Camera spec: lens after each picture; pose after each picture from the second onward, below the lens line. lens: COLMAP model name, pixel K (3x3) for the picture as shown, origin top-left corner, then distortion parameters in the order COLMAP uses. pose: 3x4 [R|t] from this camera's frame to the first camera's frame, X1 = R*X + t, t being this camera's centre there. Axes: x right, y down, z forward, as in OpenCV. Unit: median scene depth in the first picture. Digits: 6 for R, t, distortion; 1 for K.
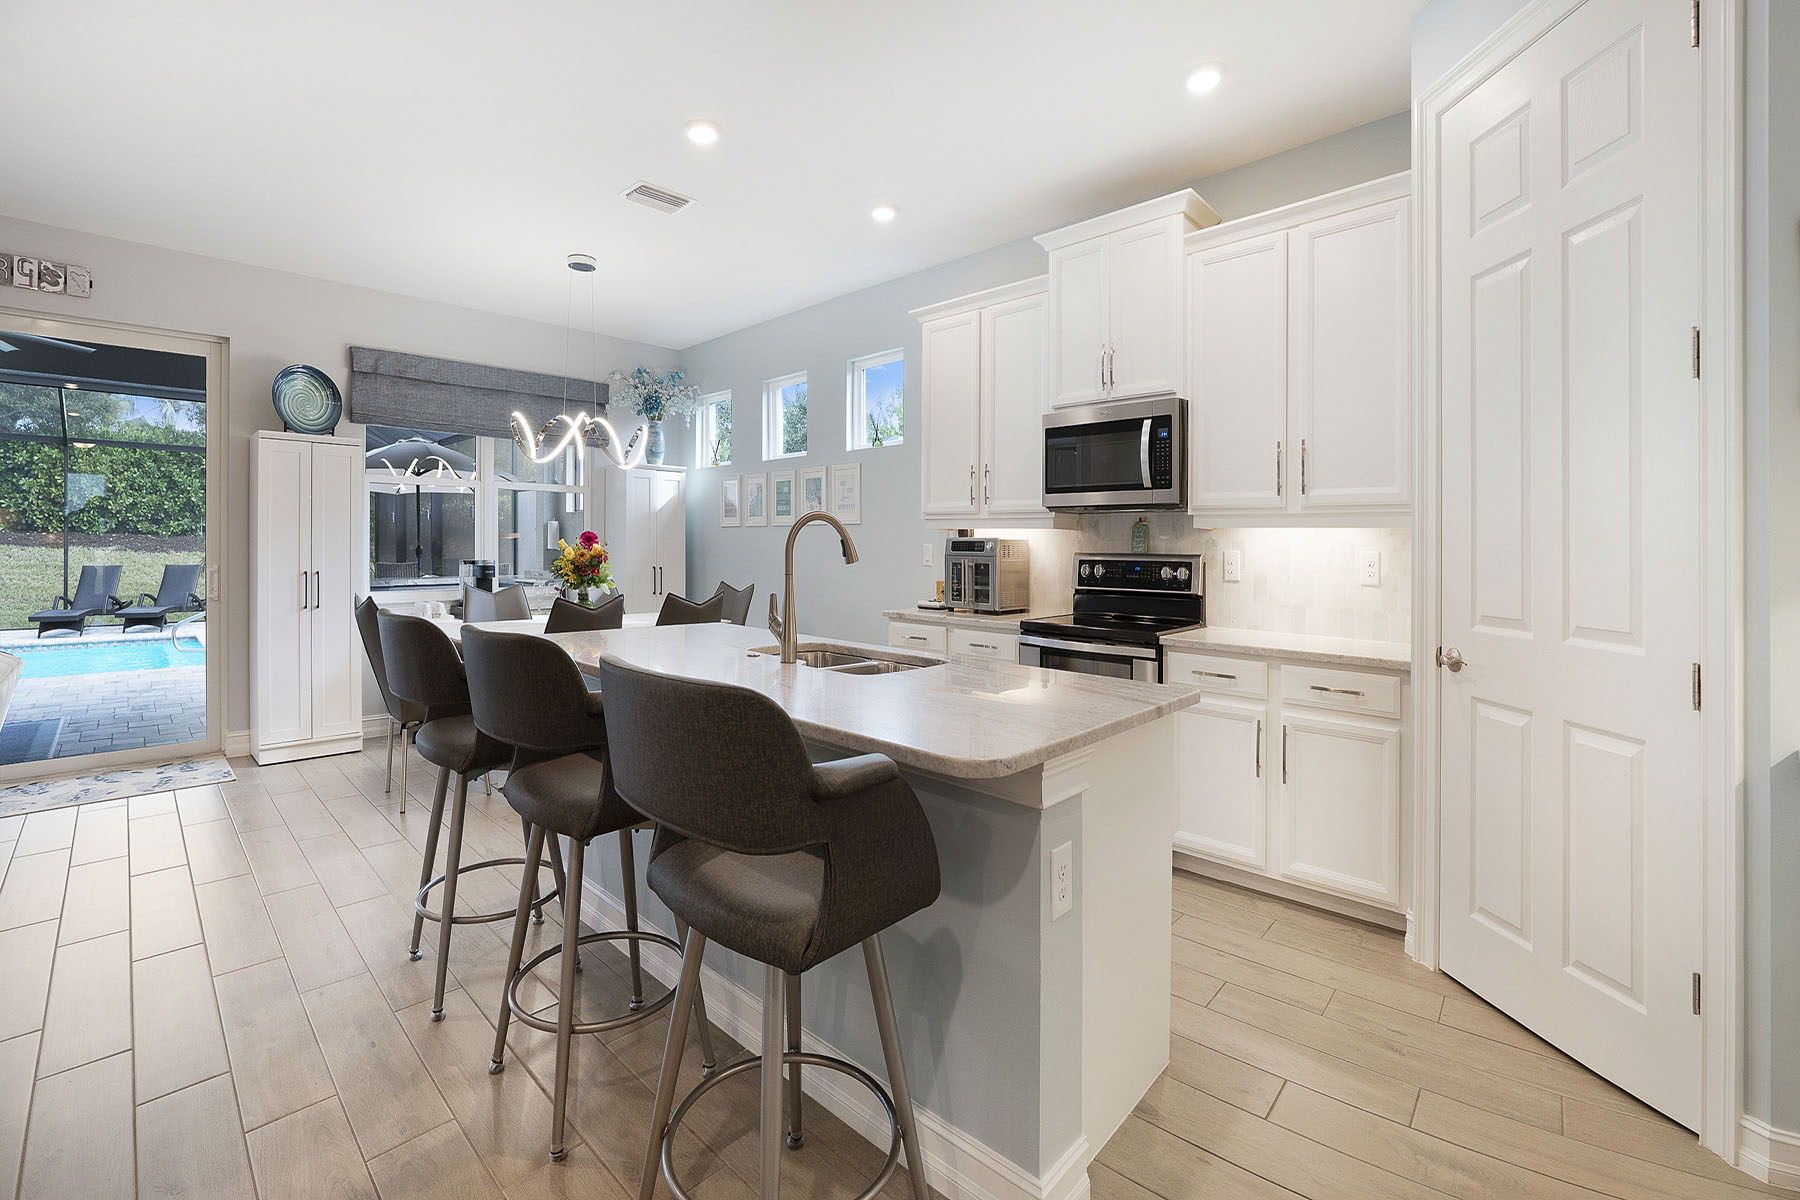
lens RADIAL K [[767.8, 0, 851.8], [0, 767.8, 532.4], [0, 0, 1]] dist [0.000039, -0.000170]
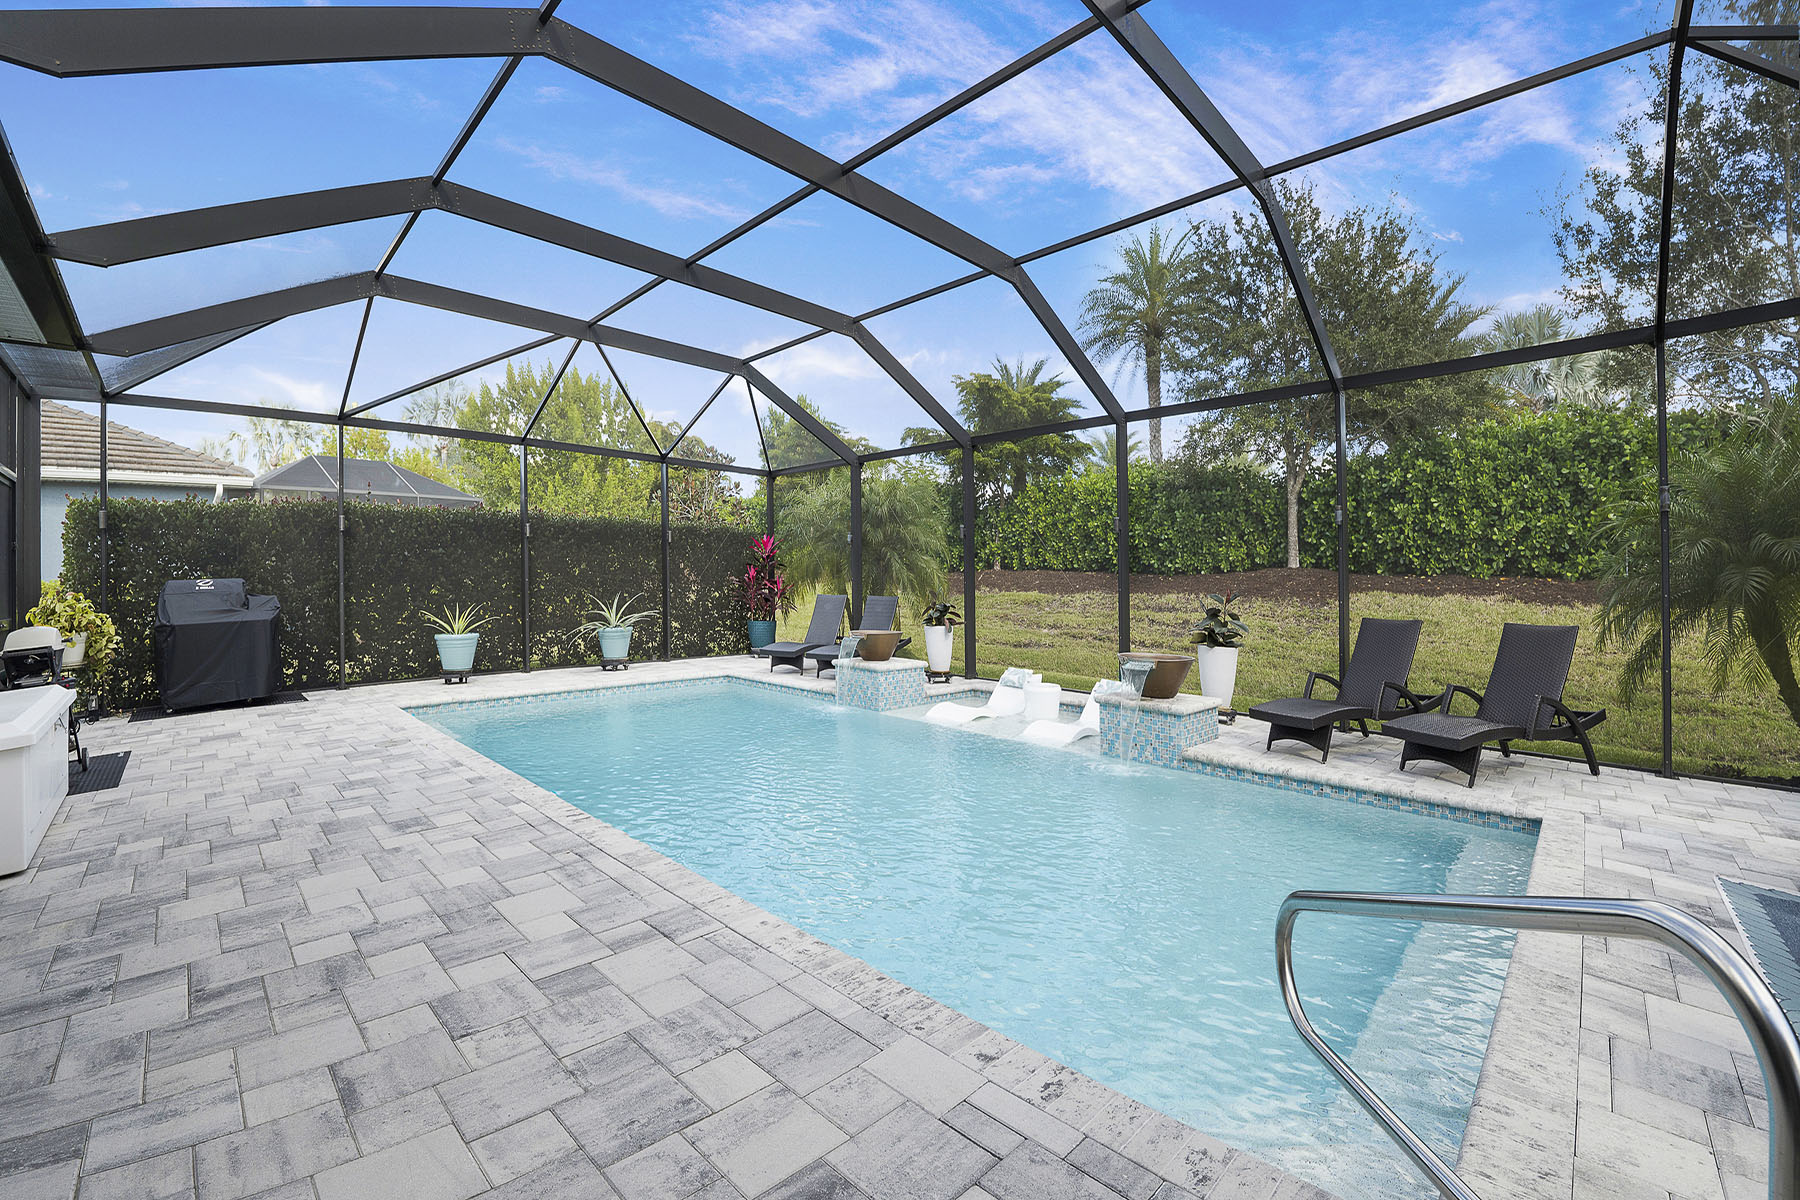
lens RADIAL K [[740.9, 0, 902.6], [0, 740.9, 576.9], [0, 0, 1]] dist [-0.050533, -0.000065]
pose [[0.027682, -0.008552, -0.999580, -1.404515], [-0.016925, 0.999816, -0.009022, 0.069160], [0.999473, 0.017168, 0.027532, 1.852095]]
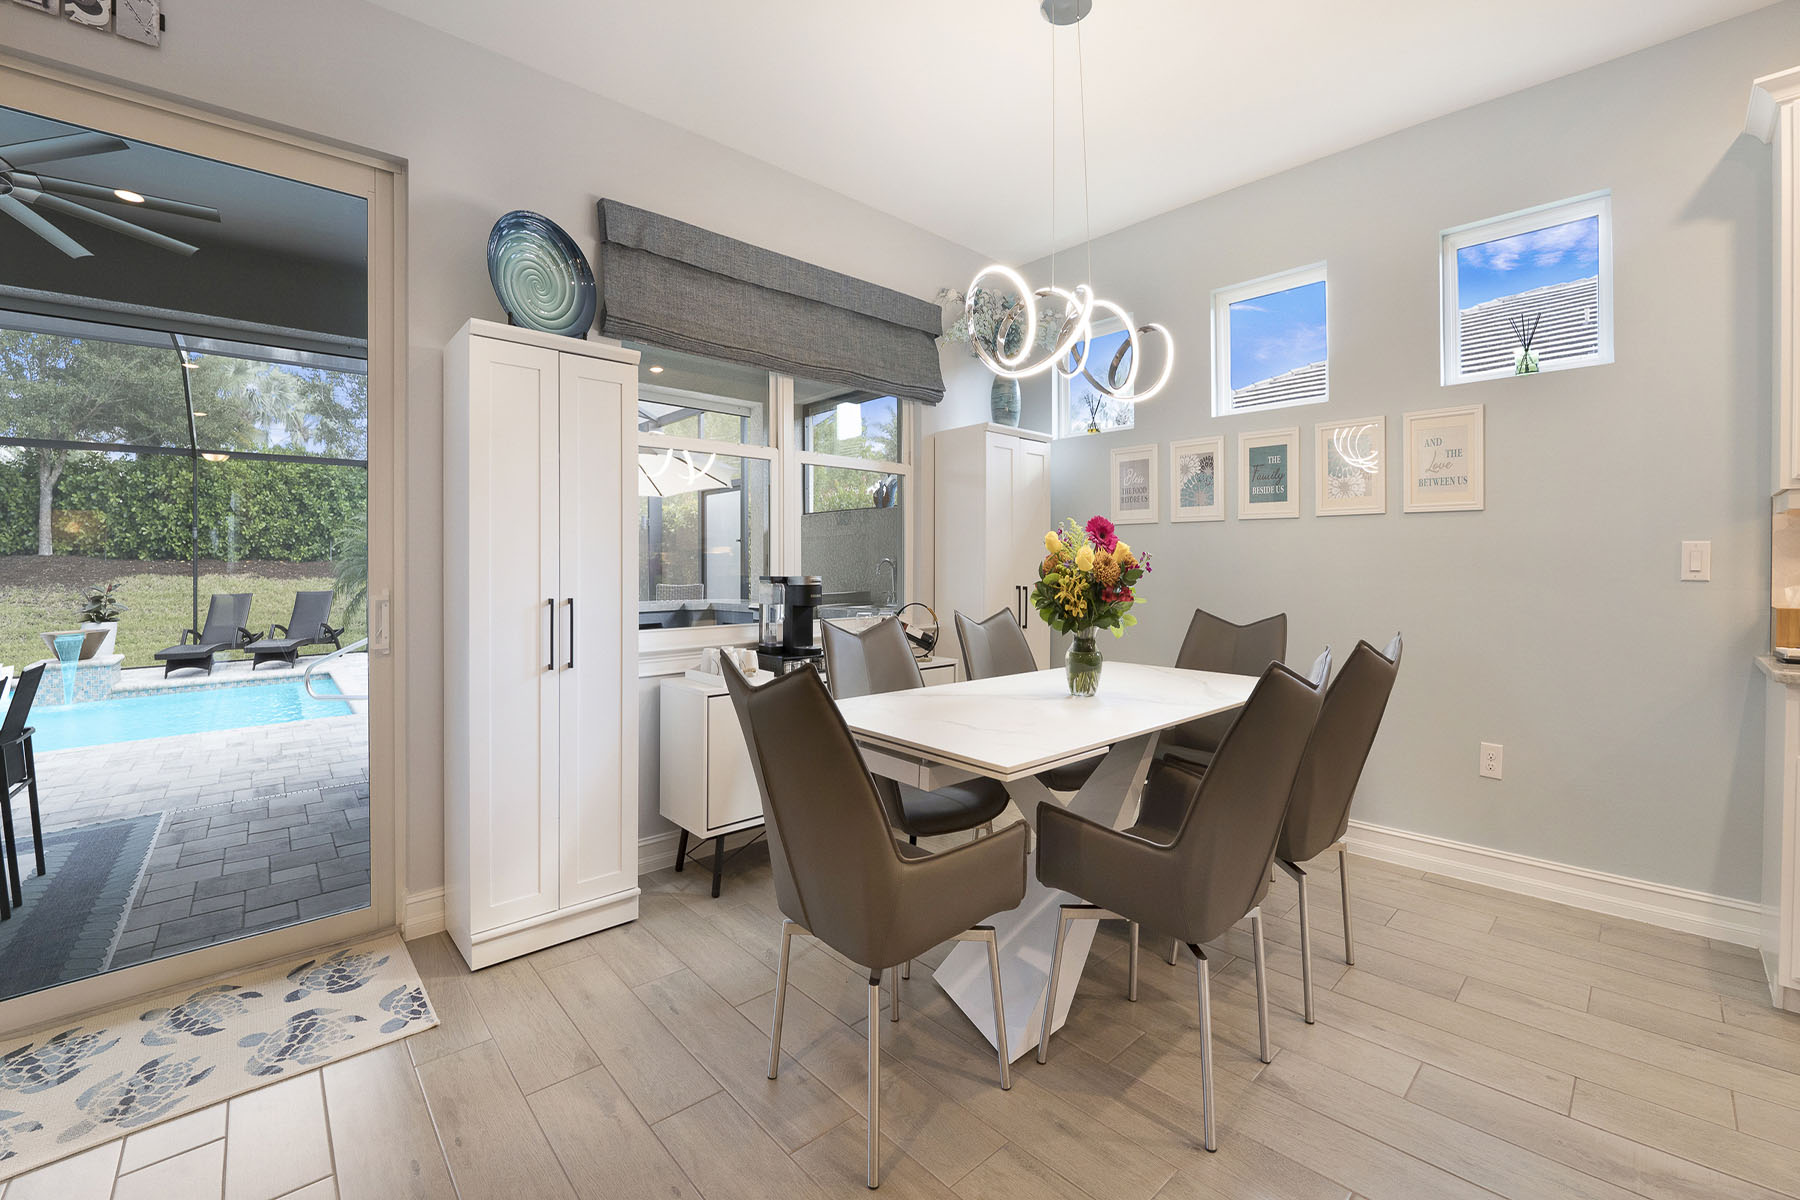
lens RADIAL K [[745.1, 0, 904.8], [0, 745.1, 548.7], [0, 0, 1]] dist [-0.043337, 0.000731]
pose [[0.999447, -0.013229, -0.030511, -0.455979], [0.013006, 0.999887, -0.007524, 0.020036], [0.030607, 0.007123, 0.999506, 0.516769]]
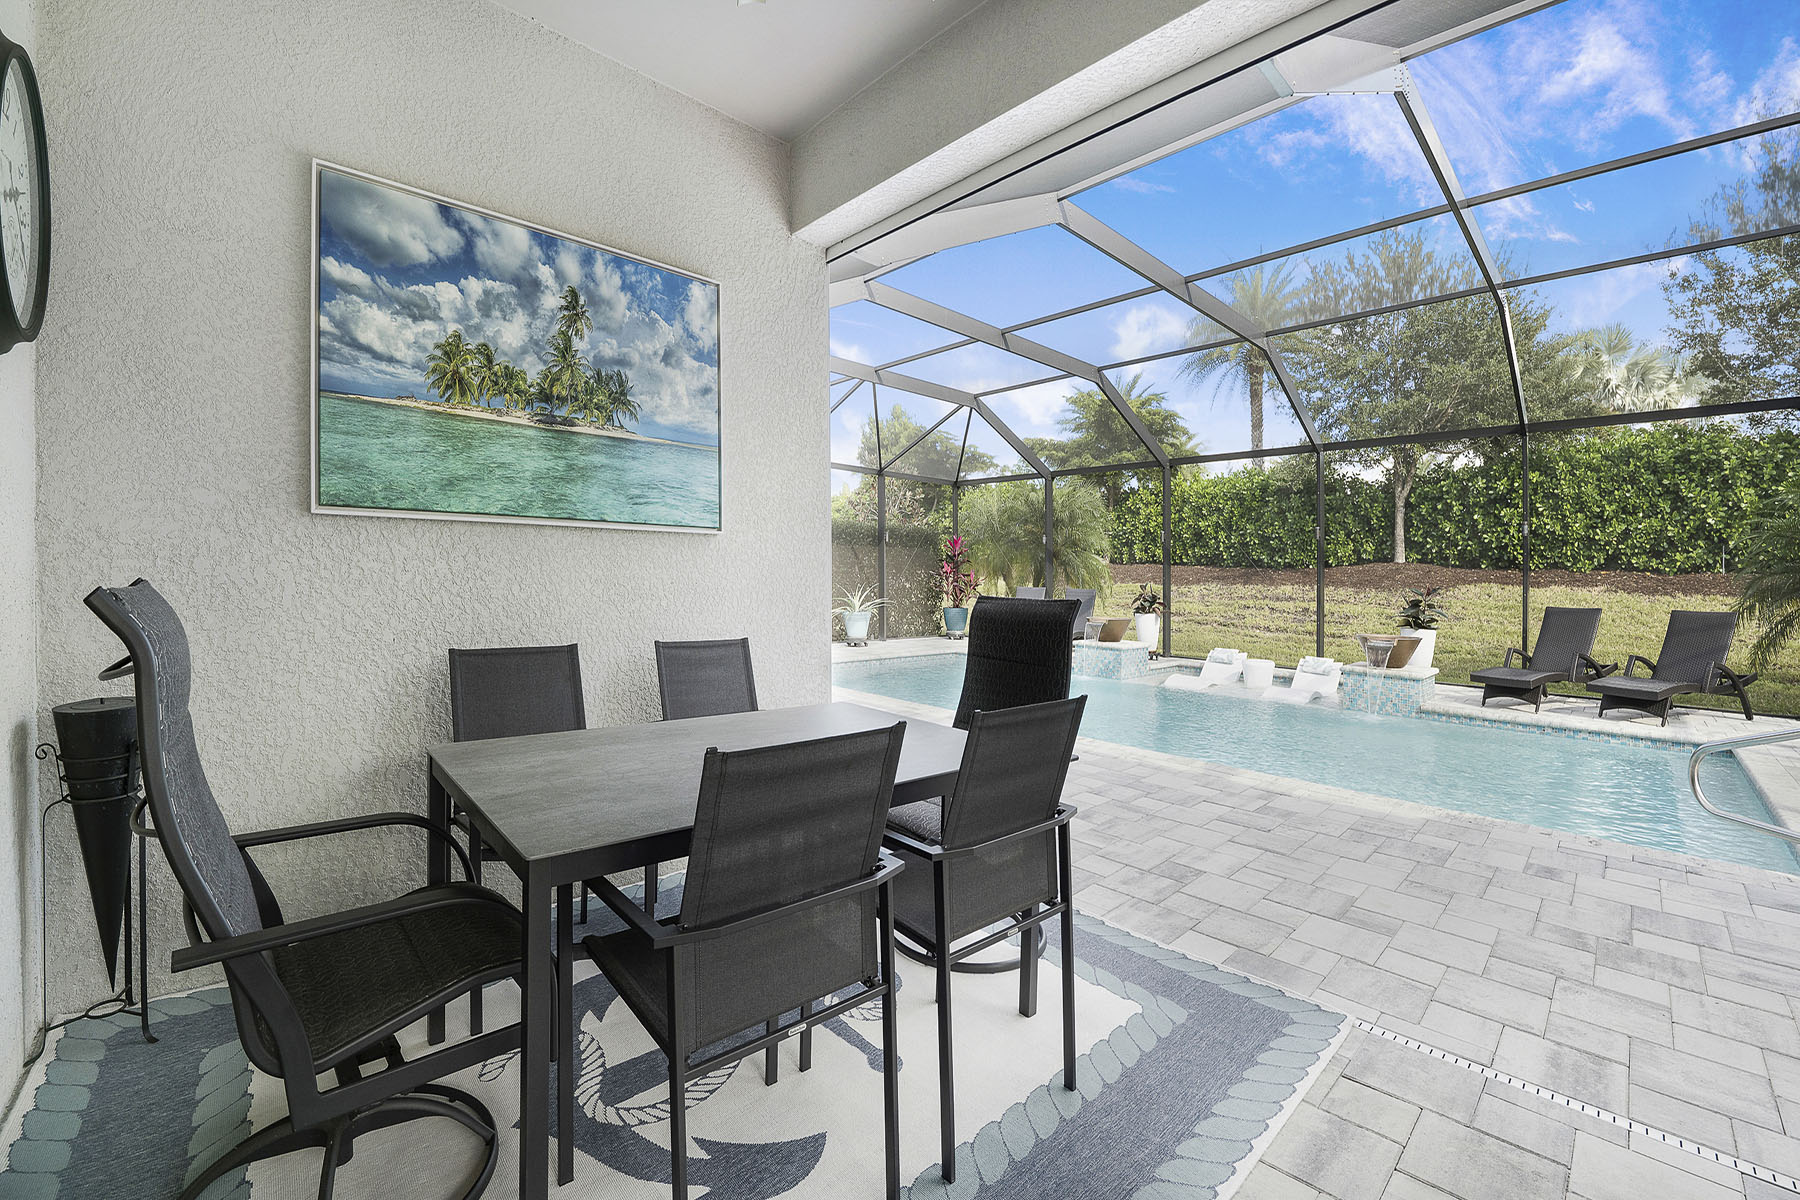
lens RADIAL K [[708.1, 0, 902.5], [0, 708.1, 565.0], [0, 0, 1]] dist [-0.022186, -0.003776]
pose [[0.001150, -0.010905, -0.999940, -1.016705], [-0.015534, 0.999820, -0.010922, 0.060393], [0.999879, 0.015546, 0.000981, 1.124477]]
